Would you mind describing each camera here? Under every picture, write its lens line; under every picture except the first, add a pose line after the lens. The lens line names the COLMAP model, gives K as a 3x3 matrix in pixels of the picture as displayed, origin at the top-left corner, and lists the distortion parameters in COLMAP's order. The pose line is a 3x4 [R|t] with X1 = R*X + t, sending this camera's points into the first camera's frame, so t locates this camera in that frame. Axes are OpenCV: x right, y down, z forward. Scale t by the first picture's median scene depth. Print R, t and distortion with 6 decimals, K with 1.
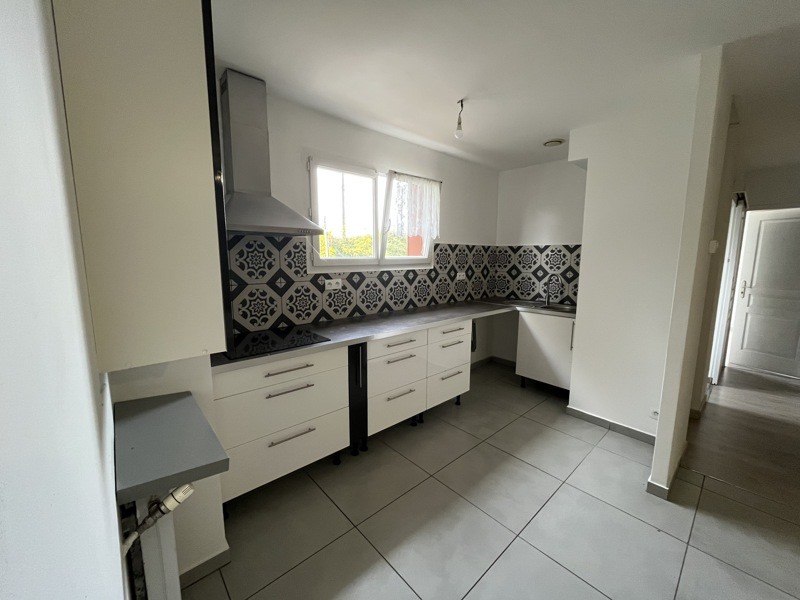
lens RADIAL K [[322.2, 0, 401.2], [0, 322.2, 299.6], [0, 0, 1]] dist [-0.012910, -0.000080]
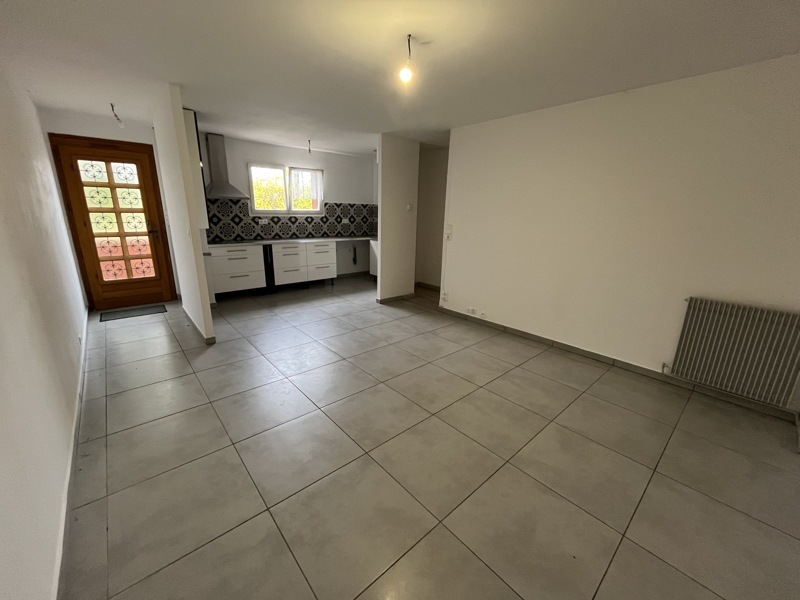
lens RADIAL K [[322.2, 0, 399.5], [0, 322.2, 301.5], [0, 0, 1]] dist [-0.012910, -0.000080]
pose [[0.999723, 0.022945, -0.005160, 0.659130], [-0.021976, 0.989546, 0.142530, 0.139855], [0.008376, -0.142377, 0.989777, -1.095680]]
